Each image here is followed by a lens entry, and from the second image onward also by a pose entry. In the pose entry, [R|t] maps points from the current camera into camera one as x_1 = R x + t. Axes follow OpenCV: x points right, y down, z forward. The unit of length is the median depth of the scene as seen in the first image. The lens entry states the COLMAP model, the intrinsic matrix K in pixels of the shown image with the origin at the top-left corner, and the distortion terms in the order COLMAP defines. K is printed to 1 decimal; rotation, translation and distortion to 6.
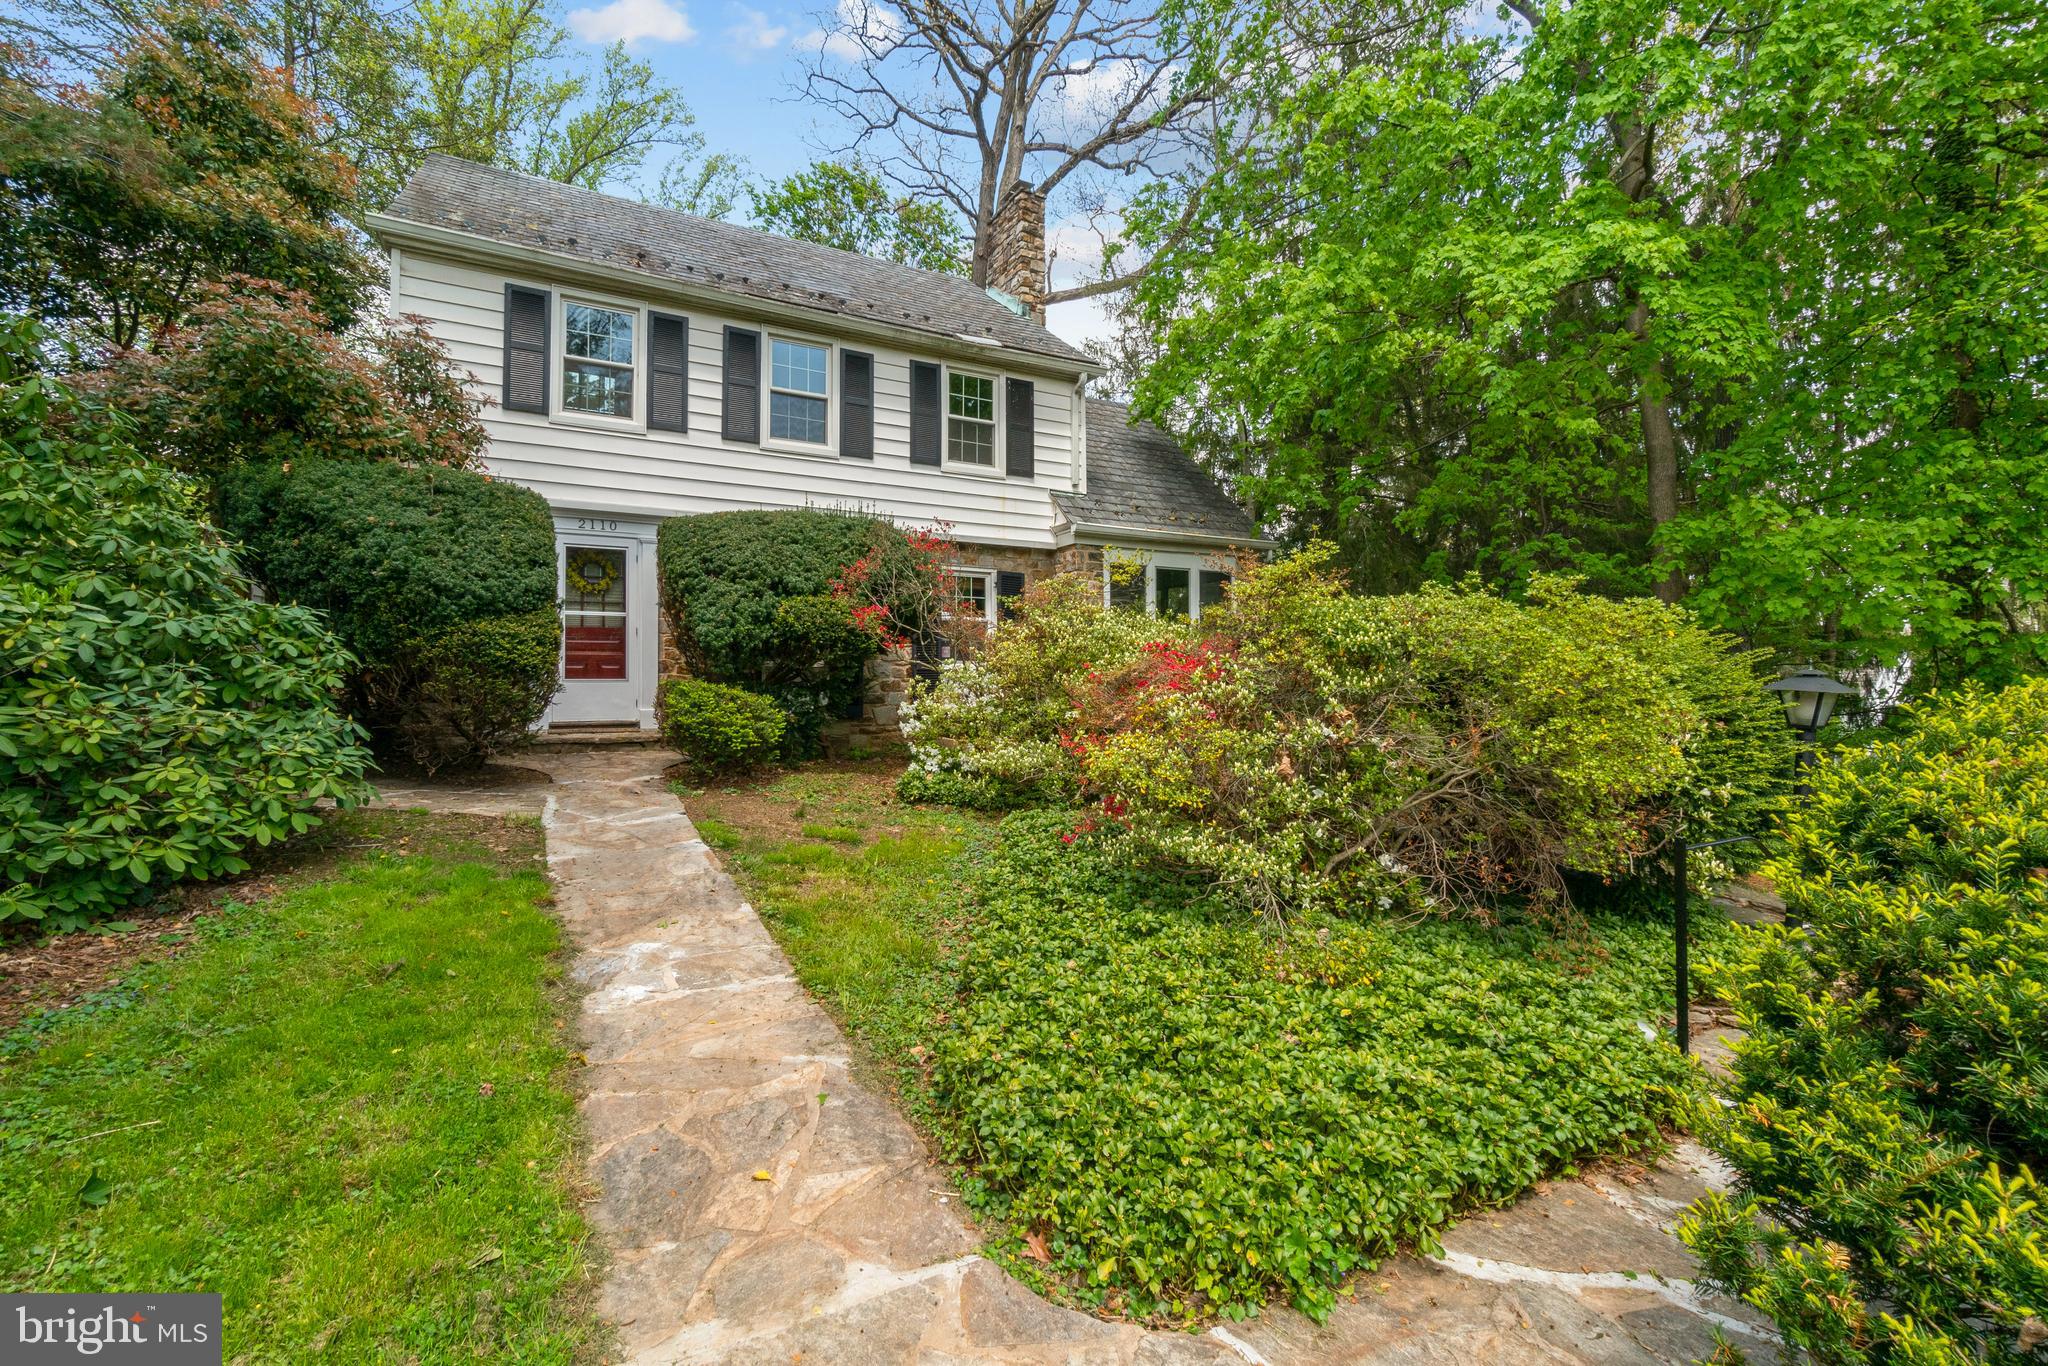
lens RADIAL K [[895.0, 0, 1036.3], [0, 895.0, 691.7], [0, 0, 1]] dist [-0.000865, -0.001803]
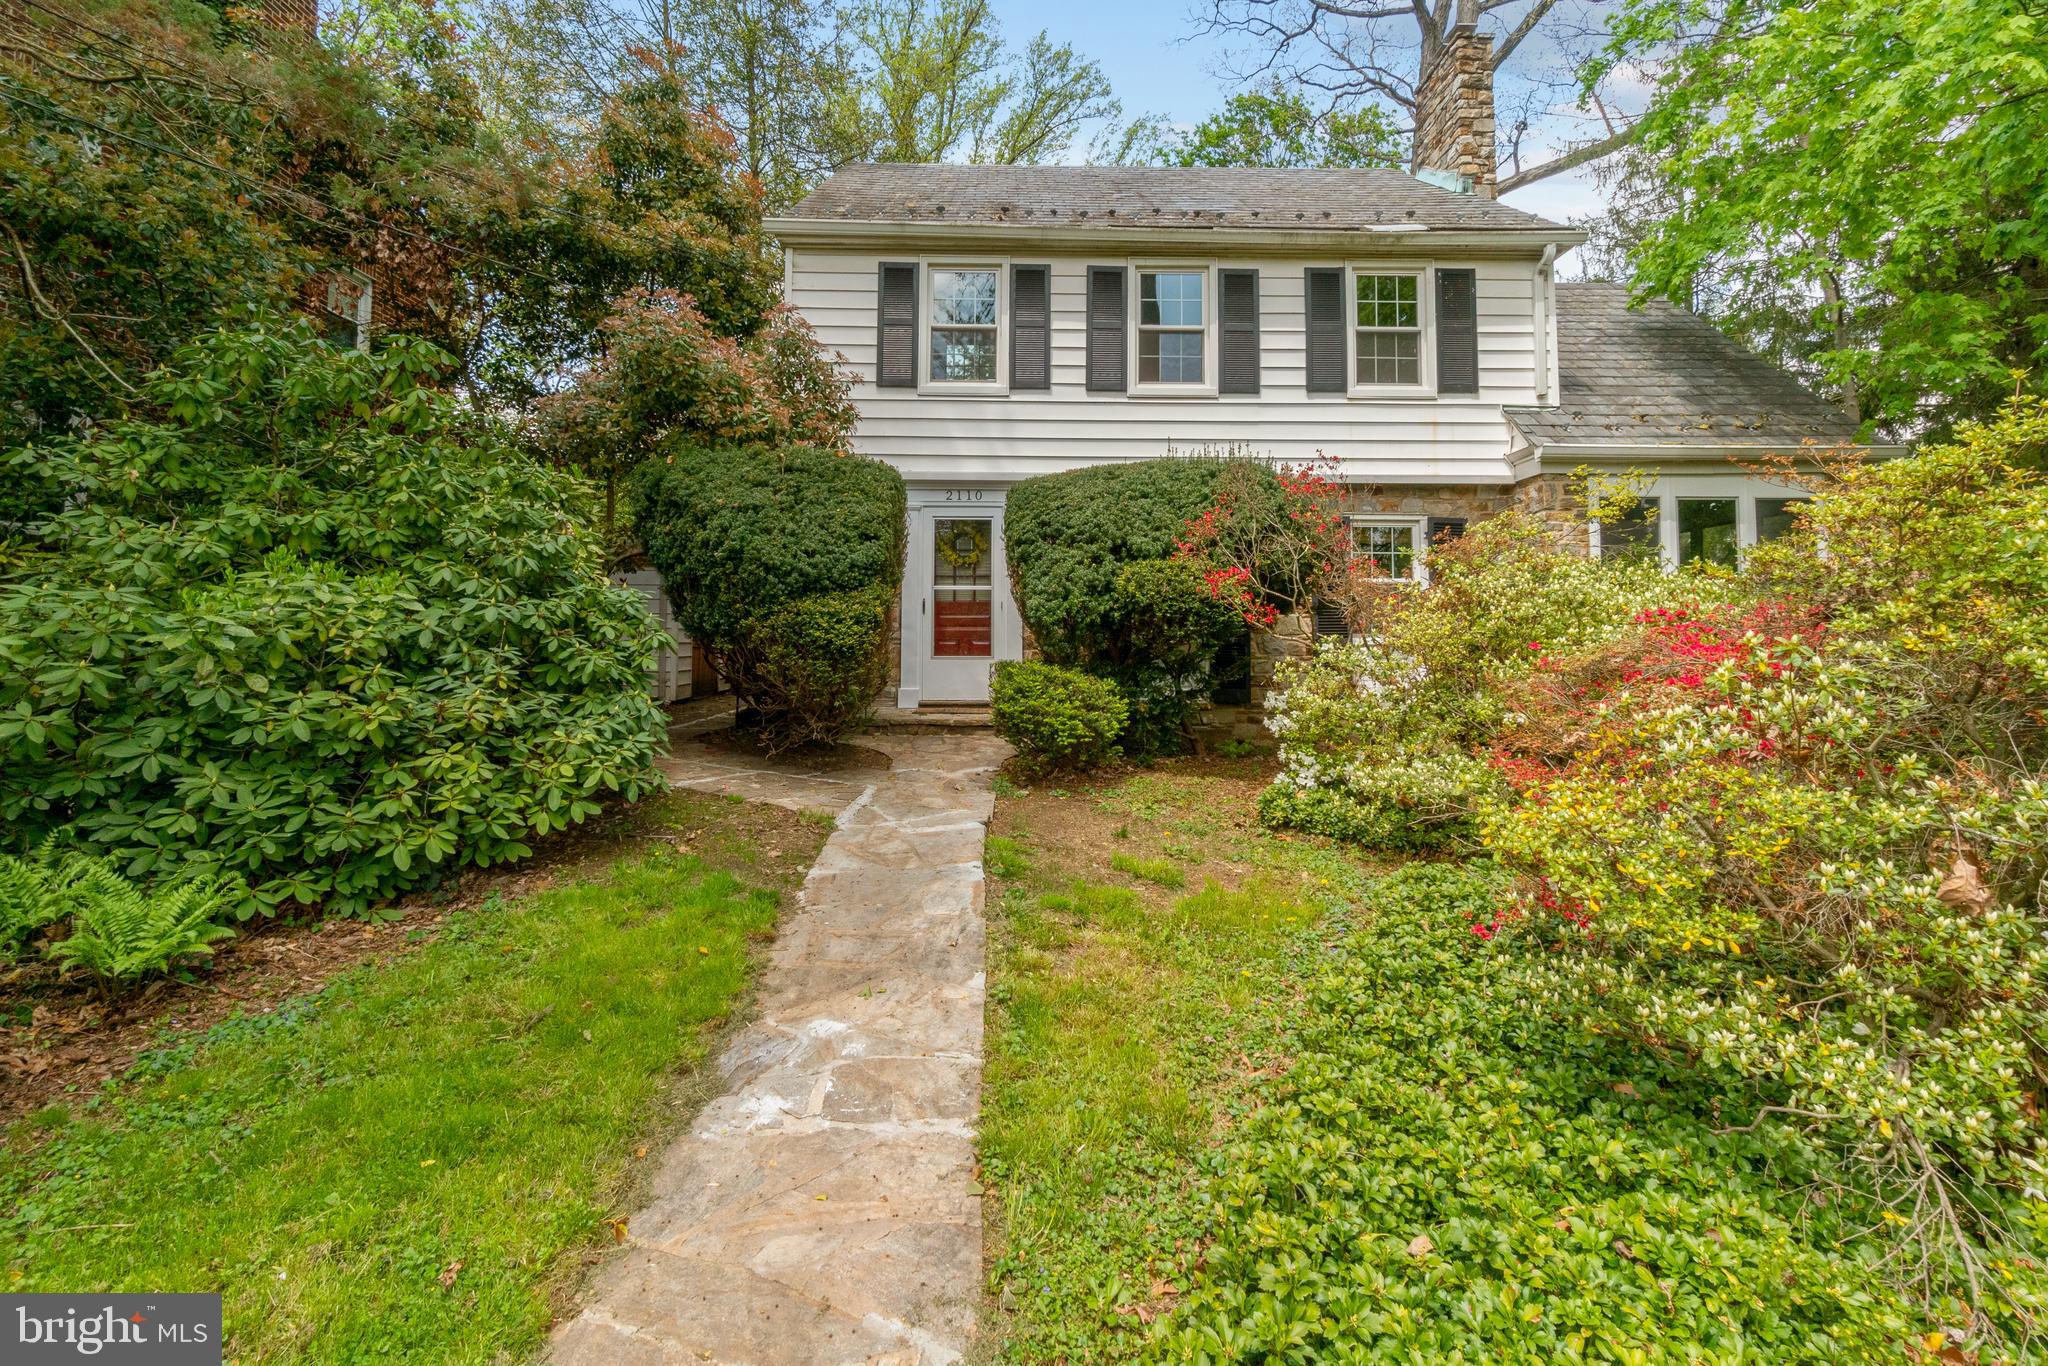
lens RADIAL K [[895.0, 0, 1057.6], [0, 895.0, 609.7], [0, 0, 1]] dist [-0.000865, -0.001803]
pose [[0.878830, -0.015510, -0.476883, 0.059197], [-0.010303, 0.998622, -0.051466, -0.017660], [0.477024, 0.050143, 0.877459, 0.241382]]
